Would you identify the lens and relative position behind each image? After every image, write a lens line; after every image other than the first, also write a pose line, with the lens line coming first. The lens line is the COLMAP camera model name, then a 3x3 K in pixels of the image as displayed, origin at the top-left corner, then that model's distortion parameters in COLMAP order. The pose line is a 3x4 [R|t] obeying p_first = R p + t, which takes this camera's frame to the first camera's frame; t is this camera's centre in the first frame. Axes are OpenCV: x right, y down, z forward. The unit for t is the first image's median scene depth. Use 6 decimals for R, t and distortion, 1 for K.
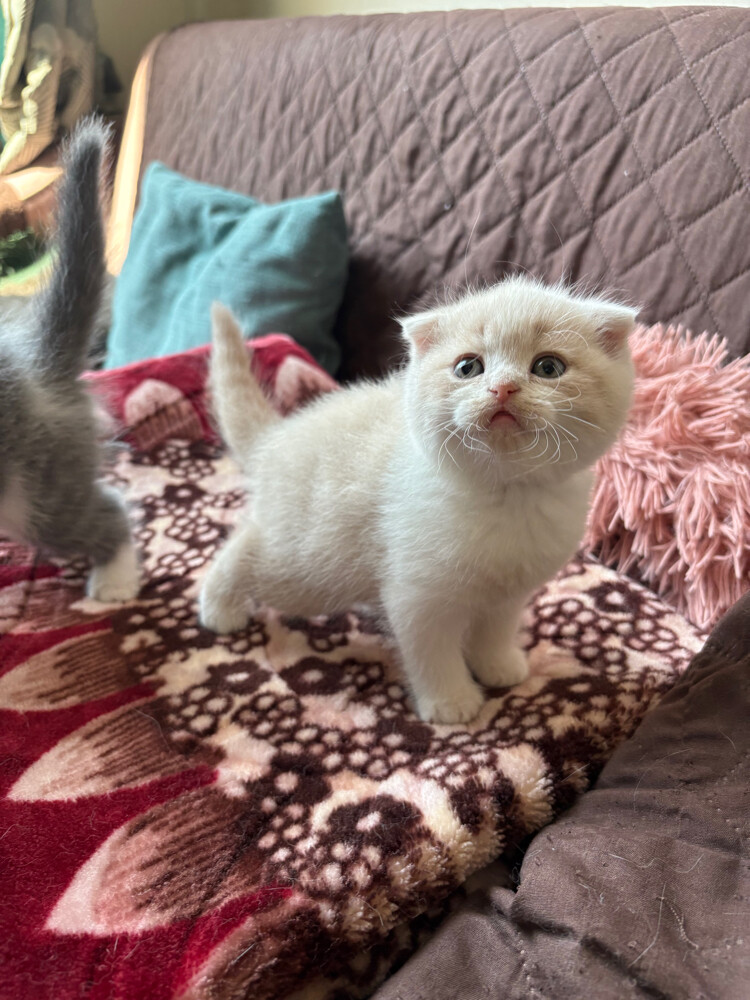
lens RADIAL K [[789.0, 0, 387.6], [0, 789.0, 497.1], [0, 0, 1]] dist [-0.011511, -0.007959]
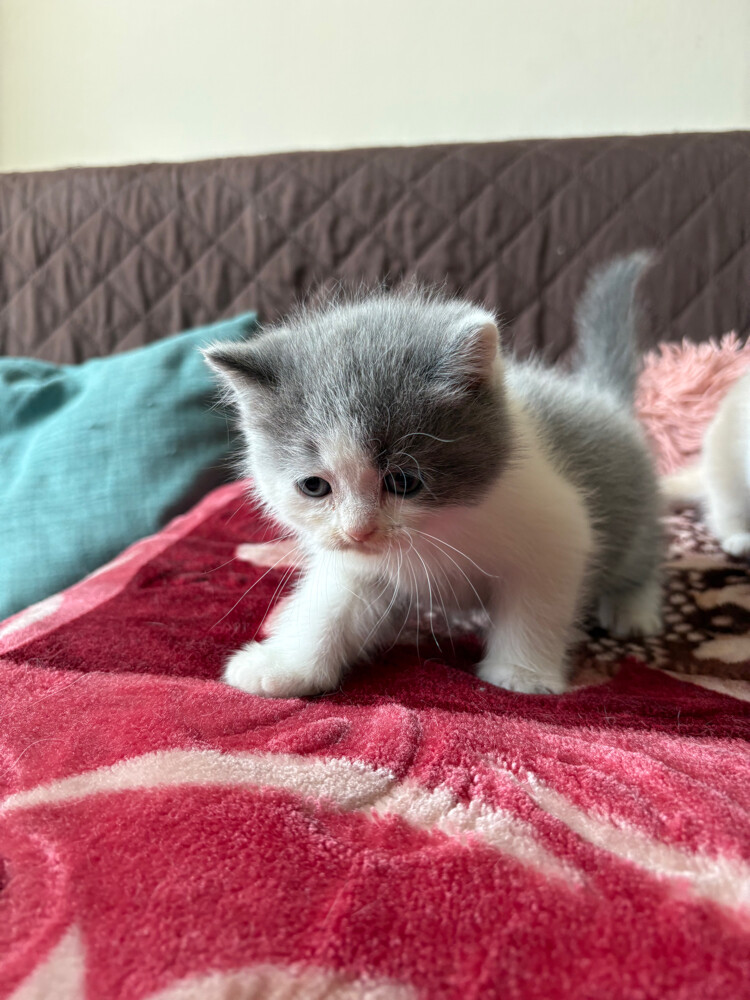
lens RADIAL K [[789.0, 0, 389.1], [0, 789.0, 500.4], [0, 0, 1]] dist [-0.011511, -0.007959]
pose [[0.673947, -0.224531, 0.703833, -0.791838], [0.412611, 0.904661, -0.106494, -0.043714], [-0.612819, 0.362181, 0.702337, 0.437920]]
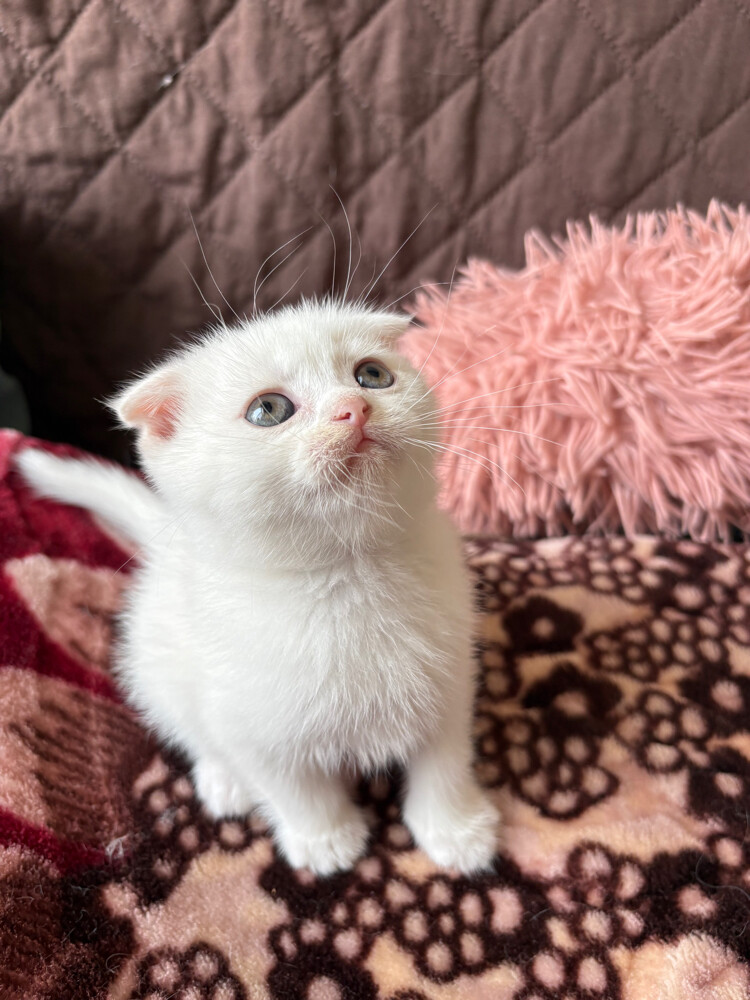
lens RADIAL K [[789.0, 0, 386.6], [0, 789.0, 506.5], [0, 0, 1]] dist [-0.011511, -0.007959]
pose [[0.642908, -0.506093, 0.574925, -0.352367], [0.361719, 0.862248, 0.354526, -0.299284], [-0.675151, -0.019966, 0.737409, 0.577483]]
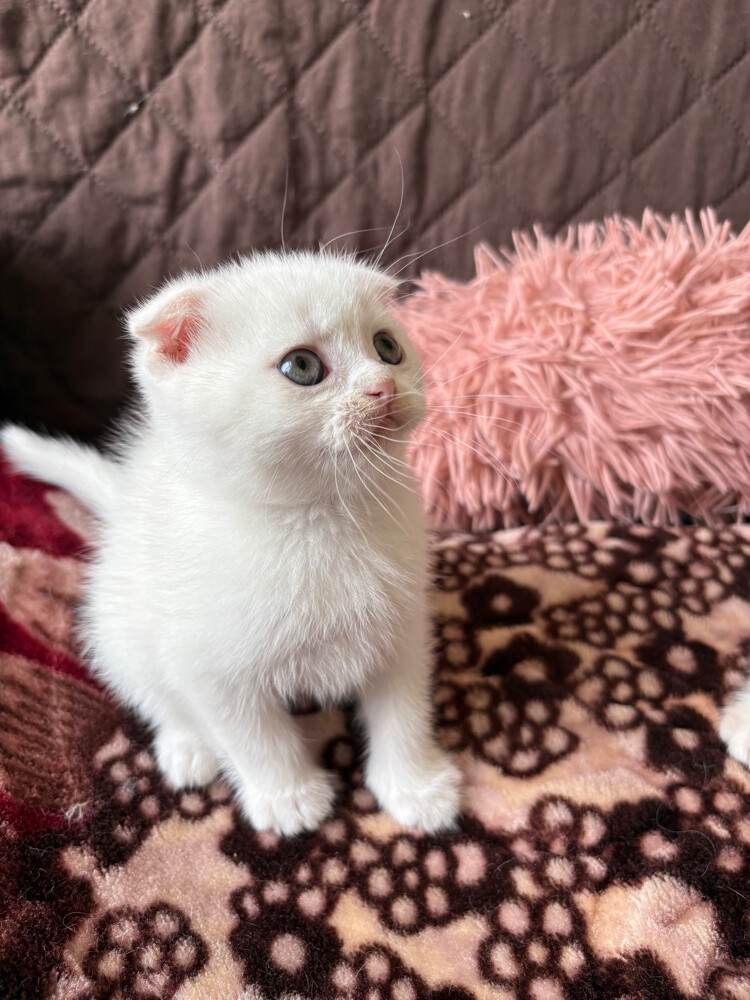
lens RADIAL K [[789.0, 0, 379.2], [0, 789.0, 496.8], [0, 0, 1]] dist [-0.011511, -0.007959]
pose [[0.614224, -0.464806, 0.637718, -0.383737], [0.371062, 0.883329, 0.286430, -0.253674], [-0.696449, 0.060700, 0.715034, 0.562878]]
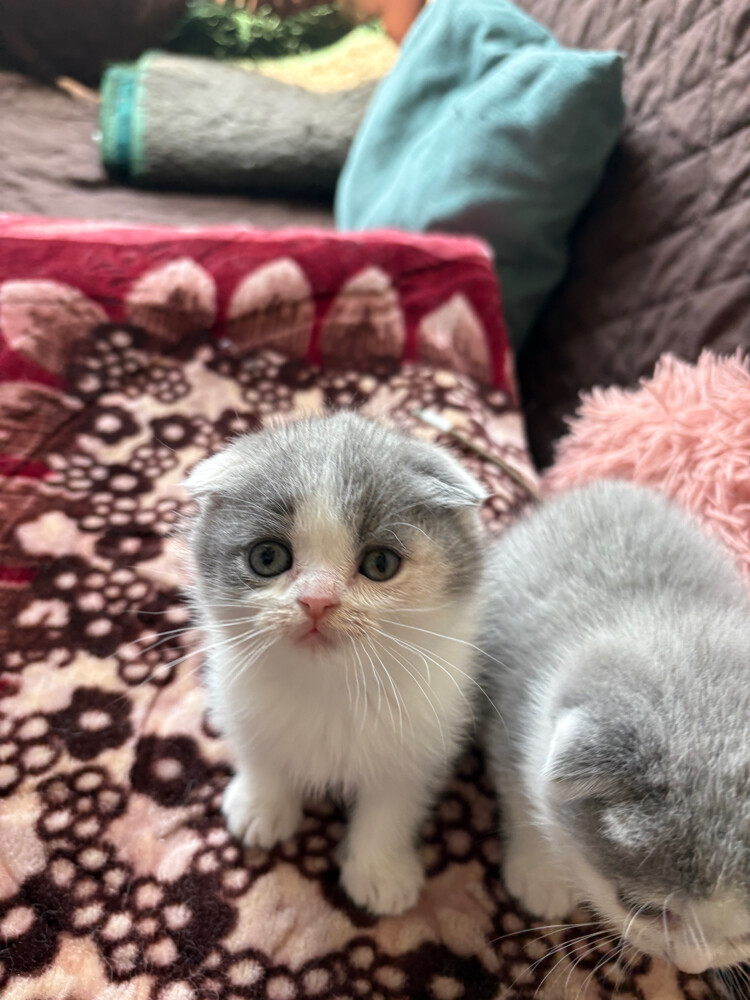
lens RADIAL K [[789.0, 0, 381.8], [0, 789.0, 507.5], [0, 0, 1]] dist [-0.011511, -0.007959]
pose [[0.878066, 0.378877, -0.292322, 0.139815], [-0.299110, 0.911363, 0.282757, -0.184158], [0.373542, -0.160843, 0.913562, 0.248740]]
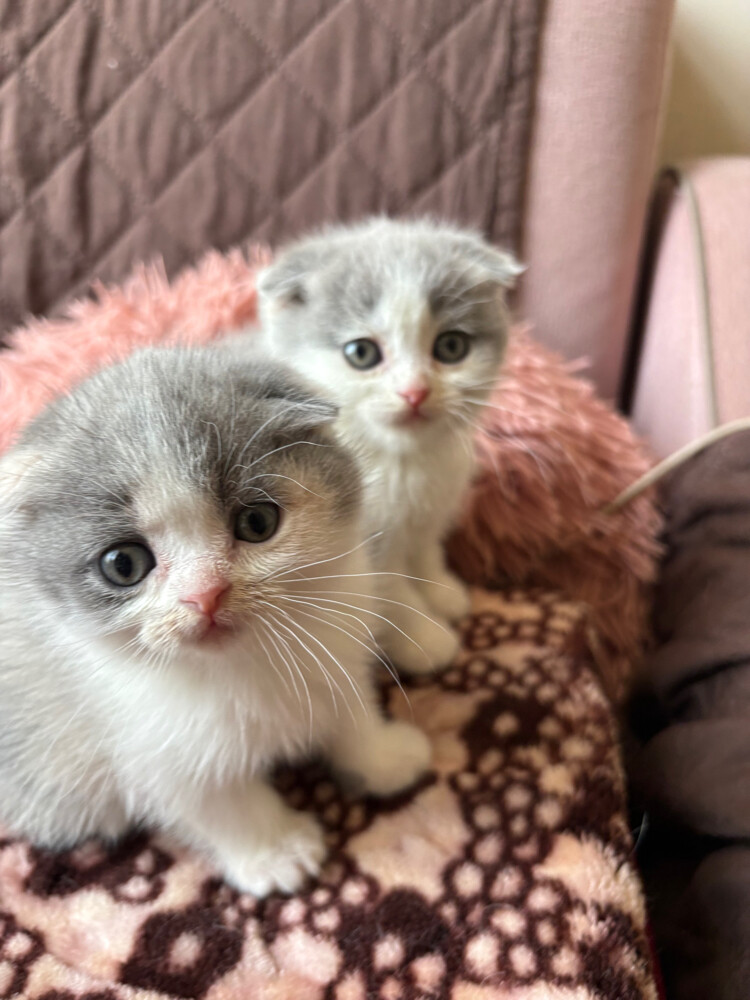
lens RADIAL K [[789.0, 0, 366.6], [0, 789.0, 503.1], [0, 0, 1]] dist [-0.011511, -0.007959]
pose [[0.699221, -0.376850, 0.607514, -0.139425], [0.331281, 0.923836, 0.191780, -0.083698], [-0.633516, 0.067161, 0.770809, 0.284346]]
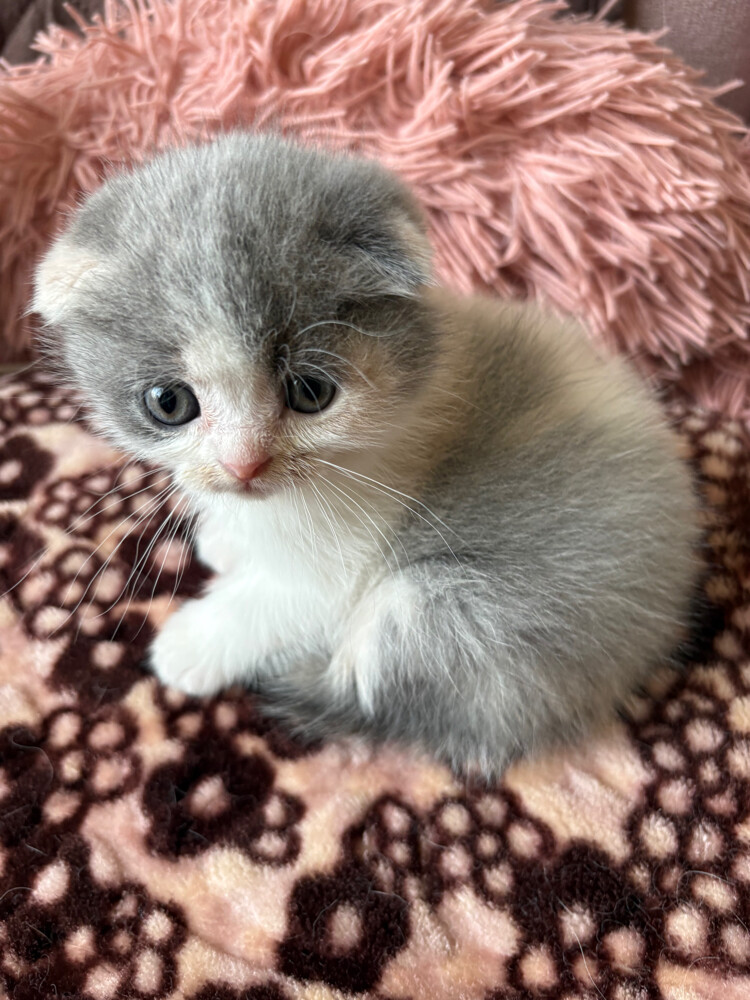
lens RADIAL K [[789.0, 0, 351.4], [0, 789.0, 487.7], [0, 0, 1]] dist [-0.011511, -0.007959]
pose [[0.680898, -0.608754, 0.407181, -0.078027], [0.388113, 0.771408, 0.504280, -0.152530], [-0.621085, -0.185331, 0.761515, 0.410226]]
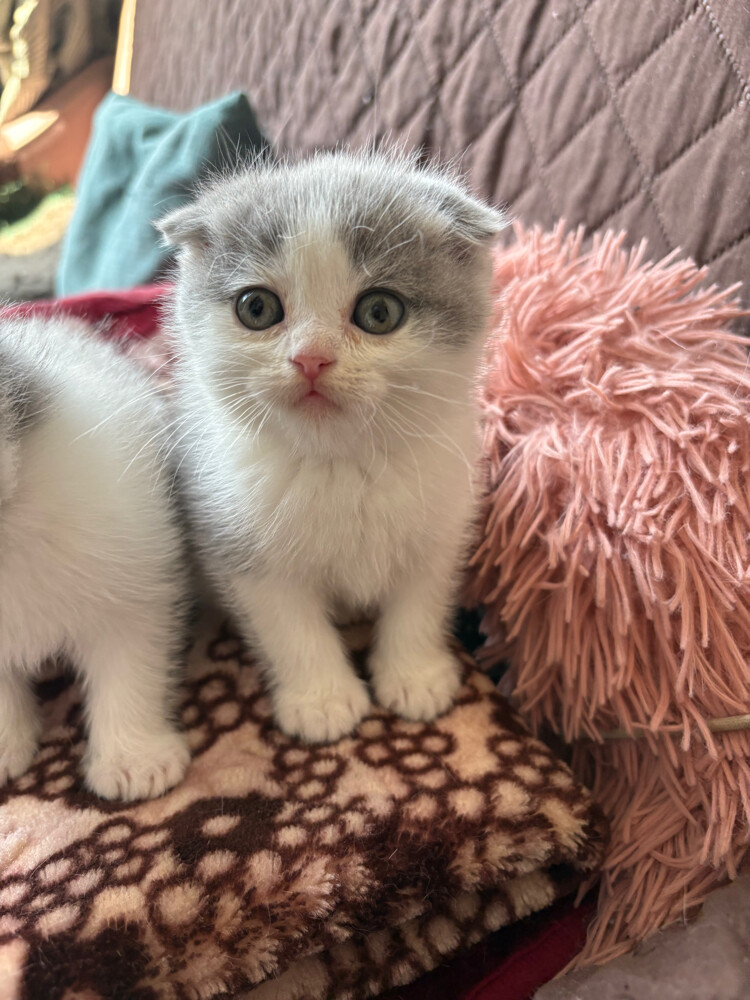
lens RADIAL K [[789.0, 0, 390.6], [0, 789.0, 505.7], [0, 0, 1]] dist [-0.011511, -0.007959]
pose [[0.988744, 0.025403, -0.147445, 0.266178], [-0.019079, 0.998843, 0.044142, -0.006600], [0.148396, -0.040832, 0.988085, 0.271327]]
